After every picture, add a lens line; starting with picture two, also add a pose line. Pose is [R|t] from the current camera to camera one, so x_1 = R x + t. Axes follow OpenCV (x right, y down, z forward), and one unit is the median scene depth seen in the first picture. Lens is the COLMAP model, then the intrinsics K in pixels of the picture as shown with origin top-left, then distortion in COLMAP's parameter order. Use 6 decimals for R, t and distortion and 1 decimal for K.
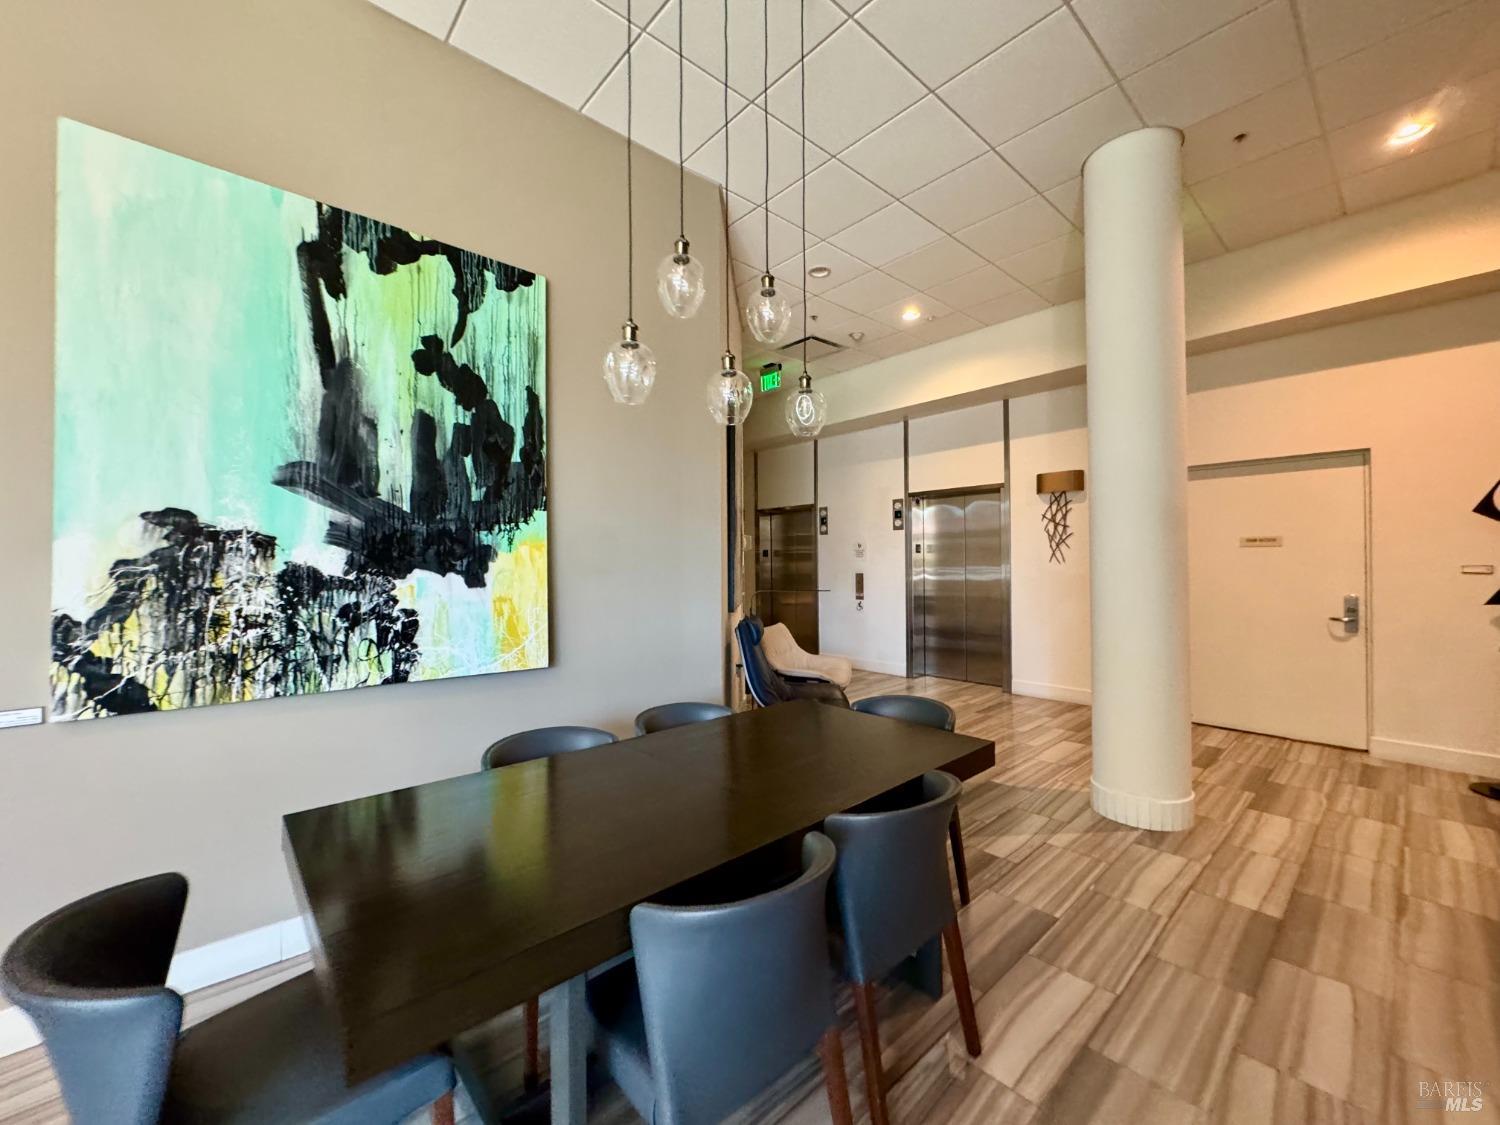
lens RADIAL K [[603.3, 0, 751.2], [0, 603.3, 559.0], [0, 0, 1]] dist [-0.002790, -0.000269]
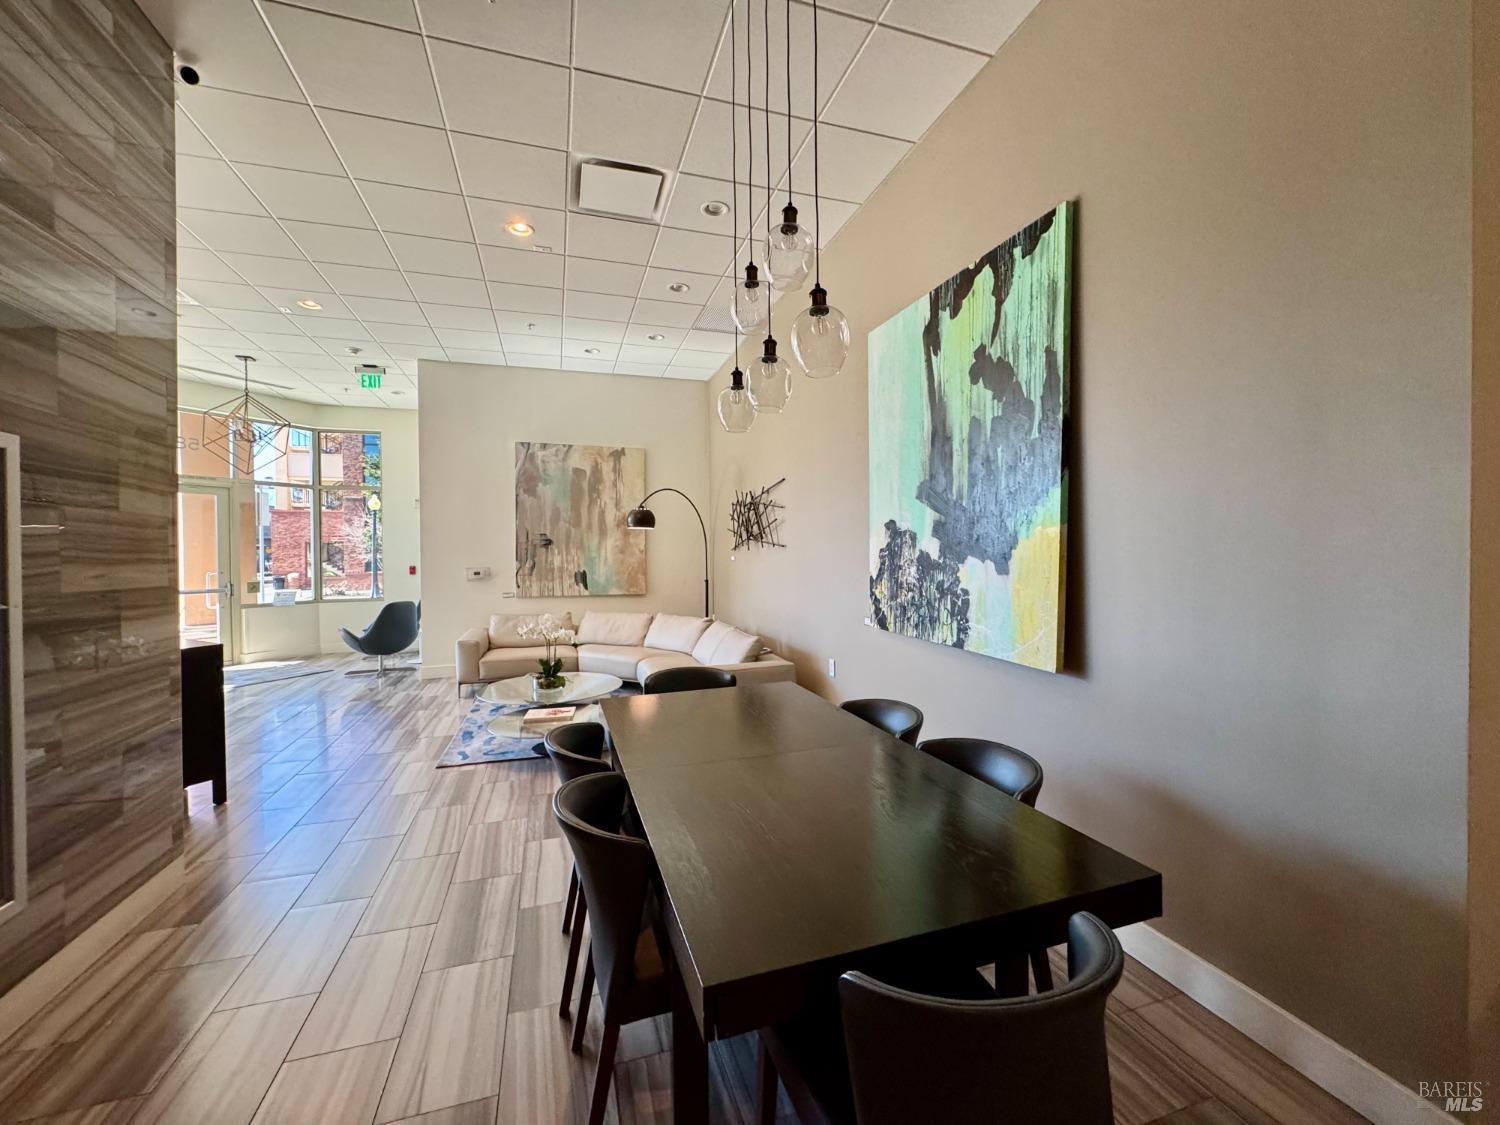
lens RADIAL K [[603.3, 0, 747.2], [0, 603.3, 563.1], [0, 0, 1]] dist [-0.002790, -0.000269]
pose [[-0.403861, 0.027097, -0.914419, 0.742103], [0.019485, 0.999589, 0.021015, -0.001585], [0.914613, -0.009330, -0.404223, 1.161705]]
